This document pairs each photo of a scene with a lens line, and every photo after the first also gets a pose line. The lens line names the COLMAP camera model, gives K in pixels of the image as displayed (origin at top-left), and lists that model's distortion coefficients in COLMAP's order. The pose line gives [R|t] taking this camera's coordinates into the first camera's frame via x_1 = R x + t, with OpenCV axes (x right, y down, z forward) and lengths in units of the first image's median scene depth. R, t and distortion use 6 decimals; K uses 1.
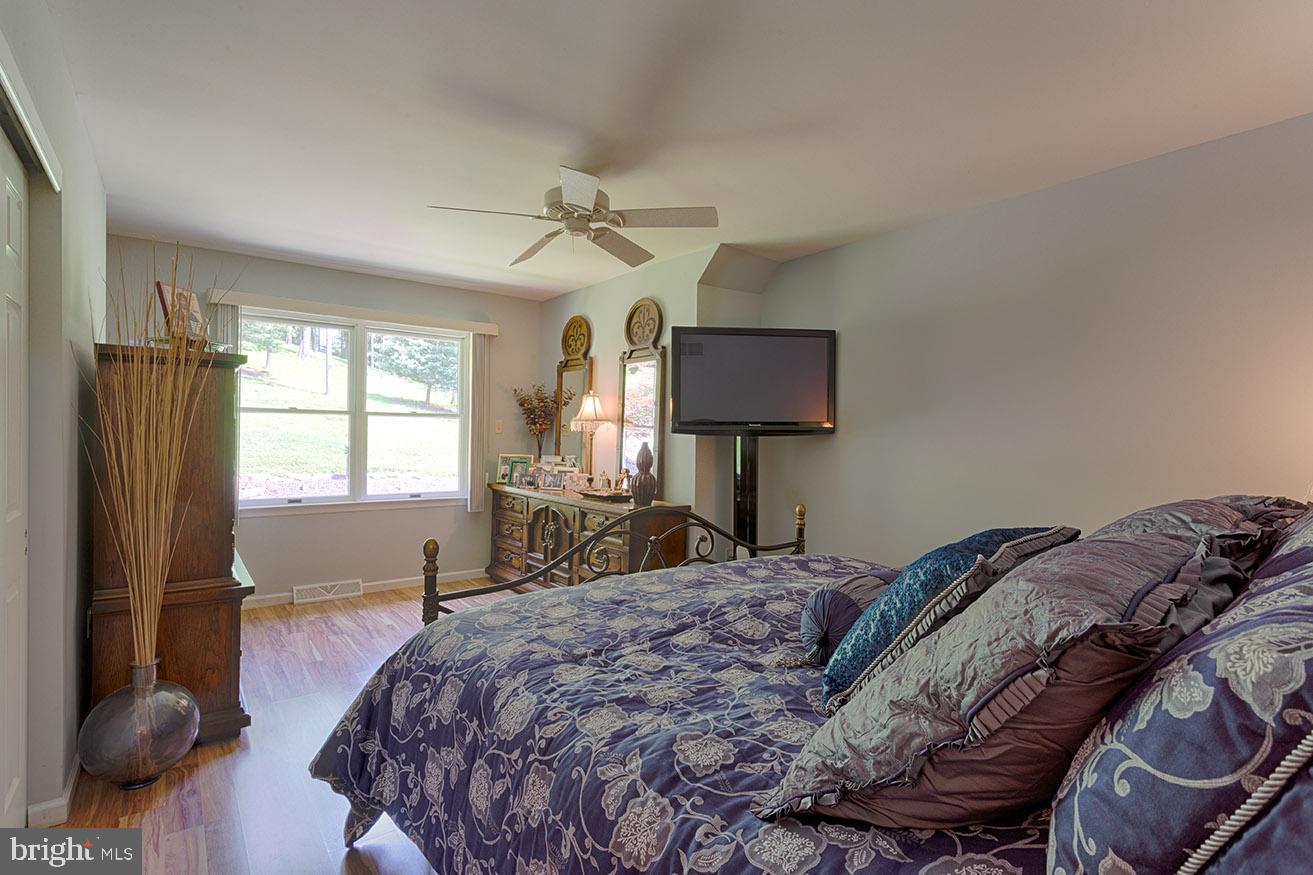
lens RADIAL K [[624.4, 0, 656.5], [0, 624.4, 437.5], [0, 0, 1]] dist [0.000817, 0.000690]
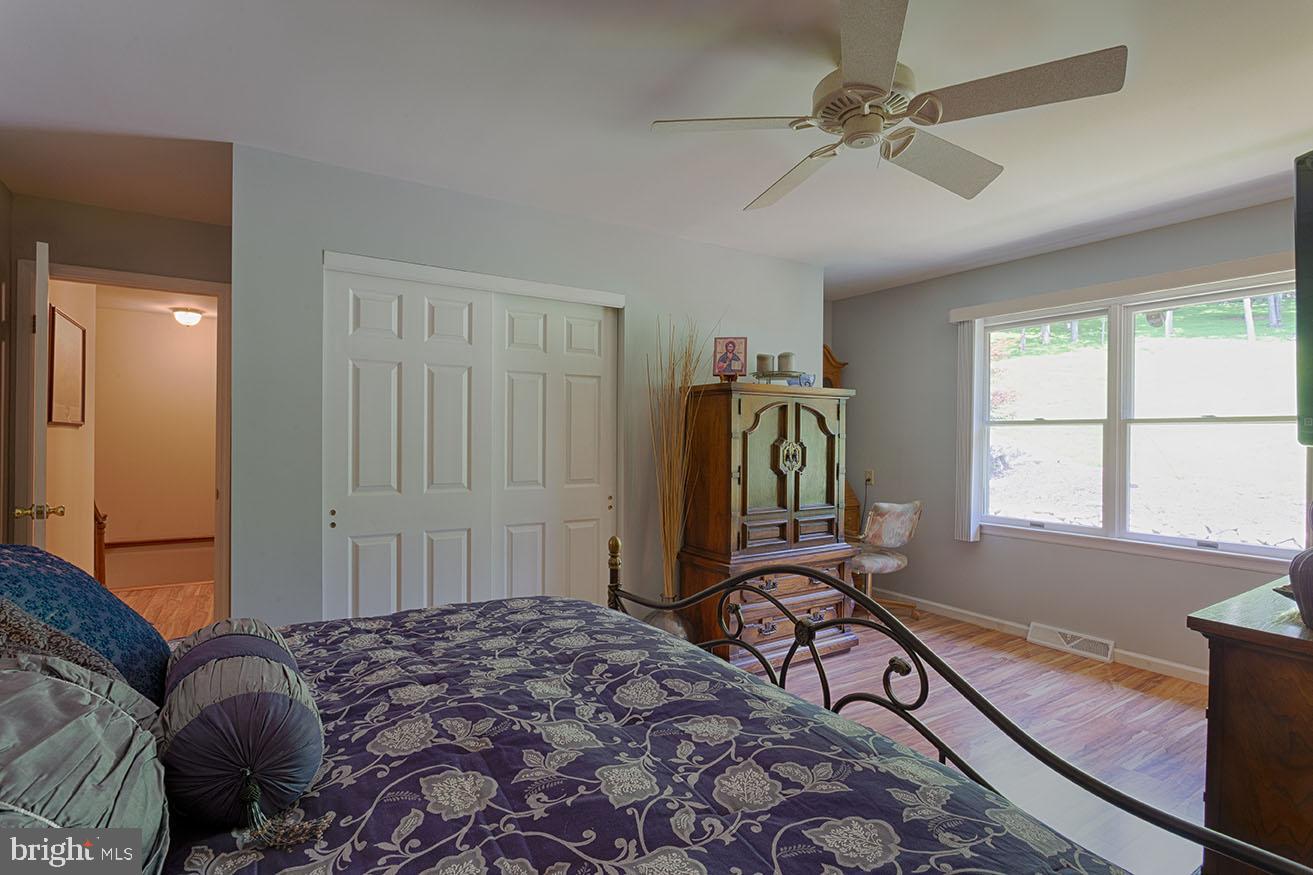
lens RADIAL K [[640.3, 0, 656.5], [0, 640.3, 437.5], [0, 0, 1]] dist [-0.003076, 0.000183]
pose [[-0.084384, -0.014778, -0.996324, 0.369362], [-0.014618, 0.999801, -0.013592, -0.001336], [0.996326, 0.013417, -0.084583, 0.547945]]
